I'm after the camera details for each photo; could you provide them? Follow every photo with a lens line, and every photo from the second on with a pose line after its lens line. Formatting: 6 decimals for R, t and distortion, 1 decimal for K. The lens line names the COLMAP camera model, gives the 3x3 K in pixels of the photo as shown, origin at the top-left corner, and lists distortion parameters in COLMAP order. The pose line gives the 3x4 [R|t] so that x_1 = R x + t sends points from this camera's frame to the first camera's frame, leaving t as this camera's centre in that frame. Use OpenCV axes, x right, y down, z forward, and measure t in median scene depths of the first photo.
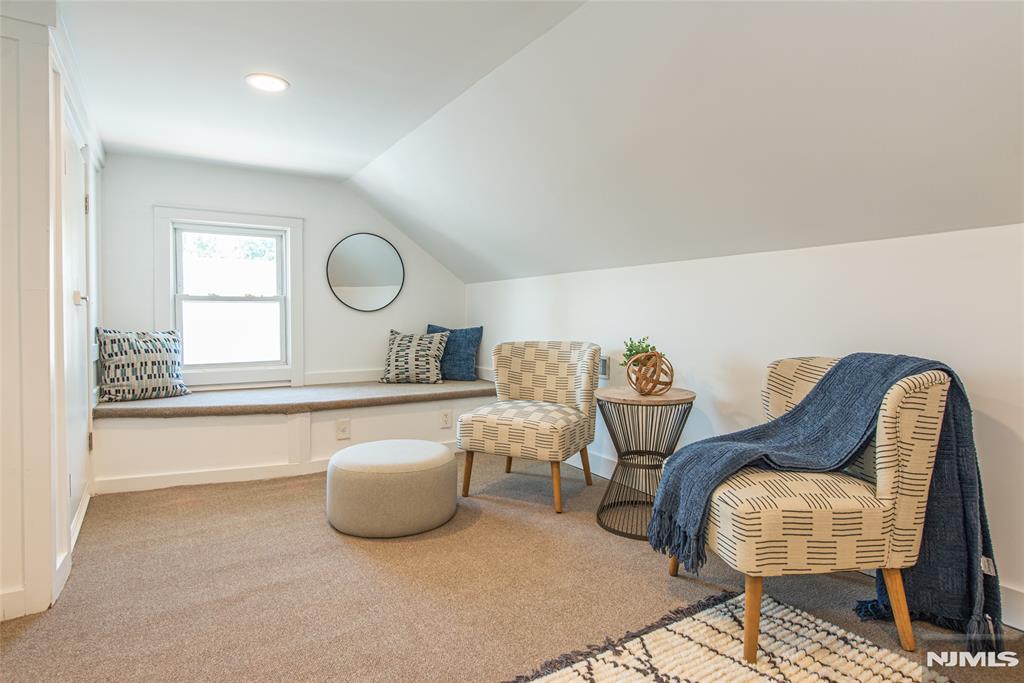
lens RADIAL K [[553.8, 0, 507.8], [0, 553.8, 325.9], [0, 0, 1]] dist [0.016200, -0.000445]
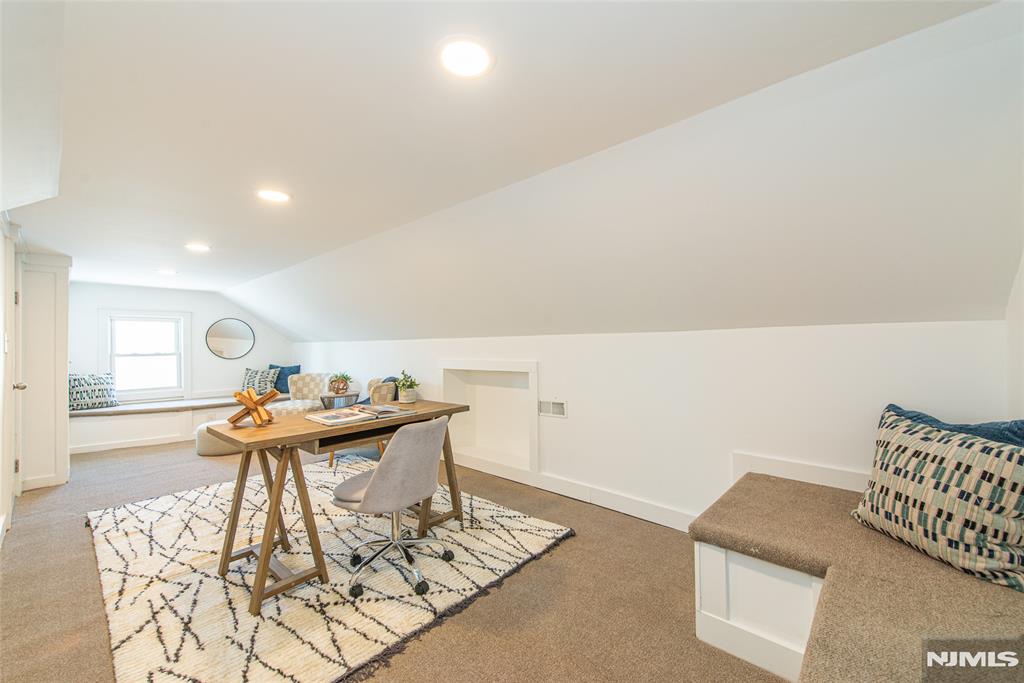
lens RADIAL K [[415.3, 0, 512.0], [0, 415.3, 341.5], [0, 0, 1]] dist [0.013896, 0.000000]
pose [[0.965263, -0.009811, 0.261094, 0.383052], [0.016426, 0.999597, -0.023165, -0.046032], [-0.260762, 0.026649, 0.965035, -0.812548]]
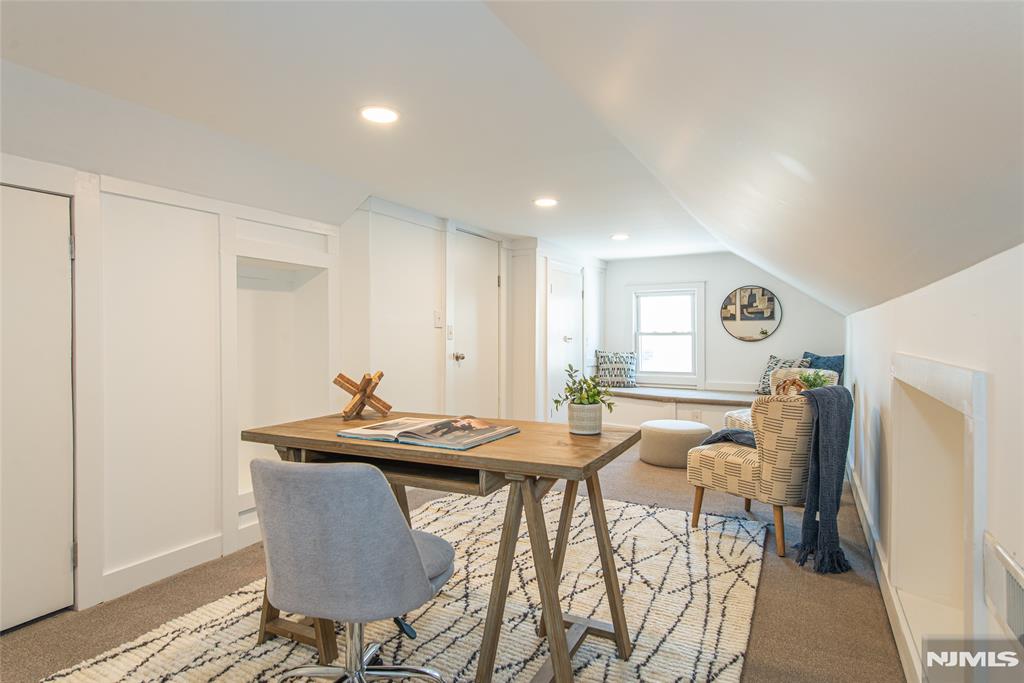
lens RADIAL K [[553.8, 0, 507.8], [0, 553.8, 325.9], [0, 0, 1]] dist [0.016200, -0.000445]
pose [[0.484605, -0.012228, -0.874648, 0.846571], [-0.010564, 0.999748, -0.019829, -0.039508], [0.874669, 0.018849, 0.484353, -0.266778]]
